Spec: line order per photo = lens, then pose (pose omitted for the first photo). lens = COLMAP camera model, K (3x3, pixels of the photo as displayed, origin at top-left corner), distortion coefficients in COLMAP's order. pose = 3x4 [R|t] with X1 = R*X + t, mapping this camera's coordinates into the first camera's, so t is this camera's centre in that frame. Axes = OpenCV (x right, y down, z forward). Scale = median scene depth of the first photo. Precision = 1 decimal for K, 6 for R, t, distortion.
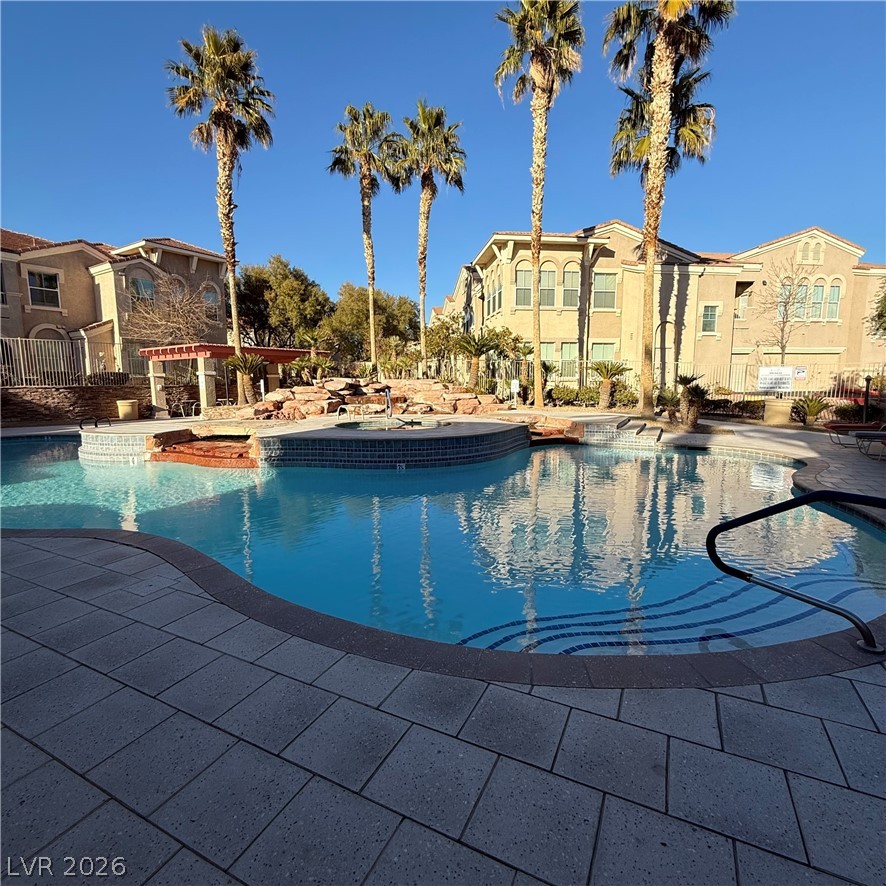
lens RADIAL K [[466.2, 0, 444.2], [0, 466.2, 442.6], [0, 0, 1]] dist [-0.002362, -0.001230]
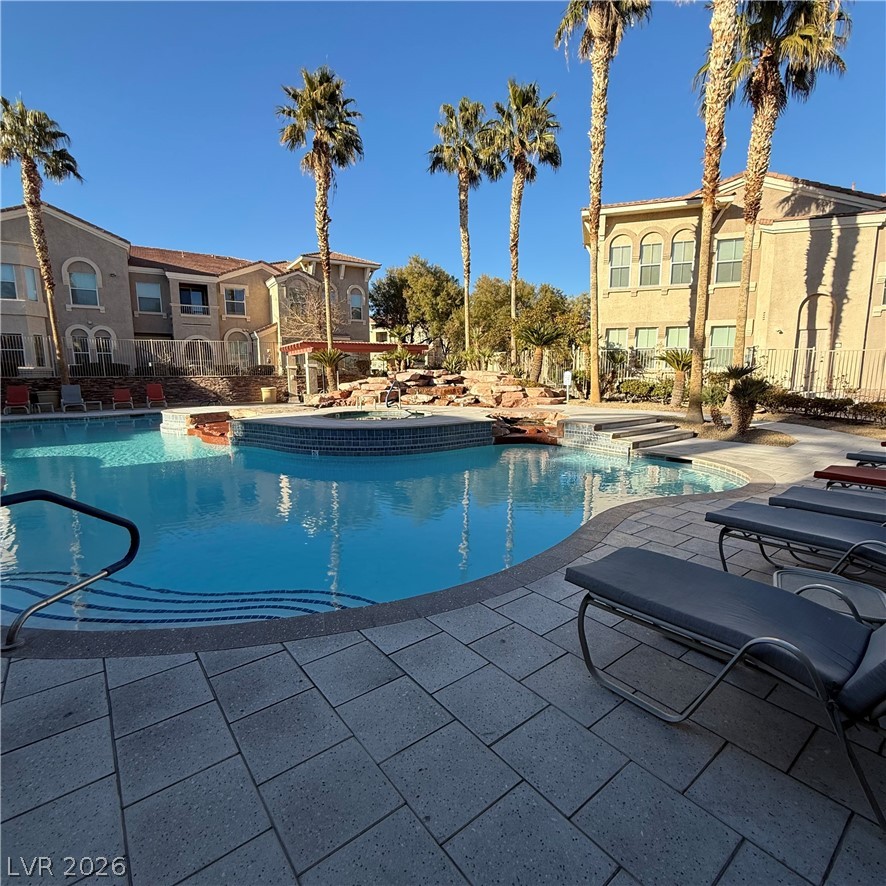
lens RADIAL K [[466.2, 0, 444.2], [0, 466.2, 442.6], [0, 0, 1]] dist [-0.002362, -0.001230]
pose [[0.904167, 0.065310, -0.422156, 0.273751], [-0.056206, 0.997840, 0.033991, -0.011436], [0.423465, -0.007006, 0.905886, 0.059622]]
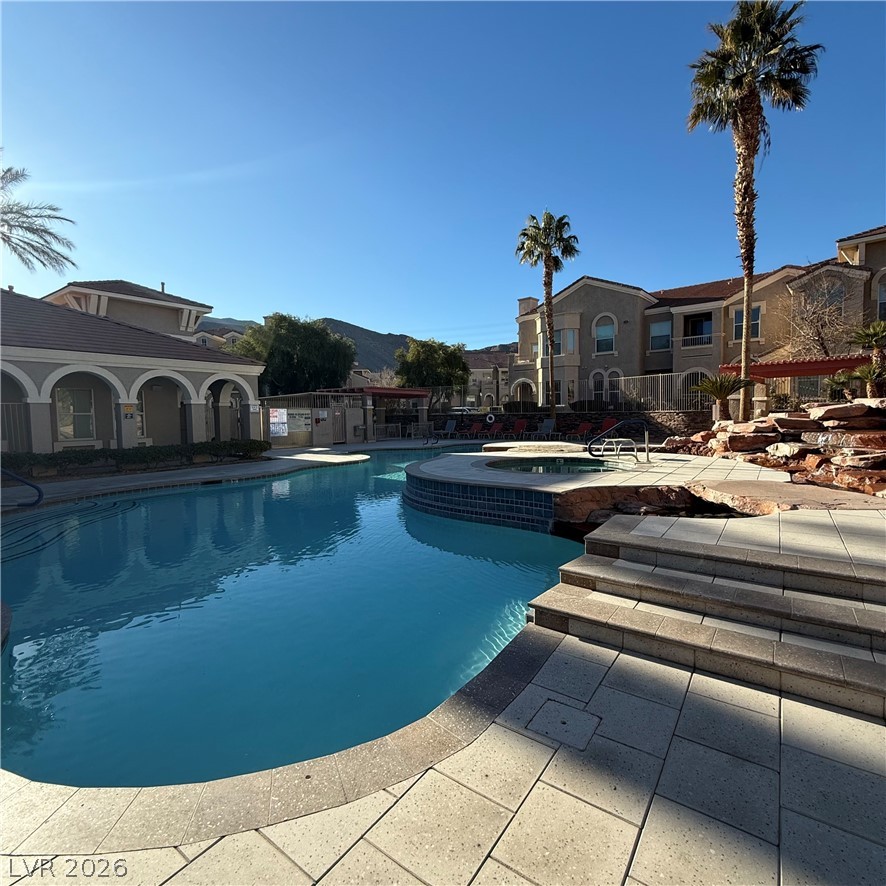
lens RADIAL K [[466.2, 0, 444.2], [0, 466.2, 442.6], [0, 0, 1]] dist [-0.002362, -0.001230]
pose [[-0.161622, 0.070233, -0.984350, 0.404203], [-0.110144, 0.989948, 0.088717, -0.071336], [0.980687, 0.122759, -0.152261, 0.530275]]
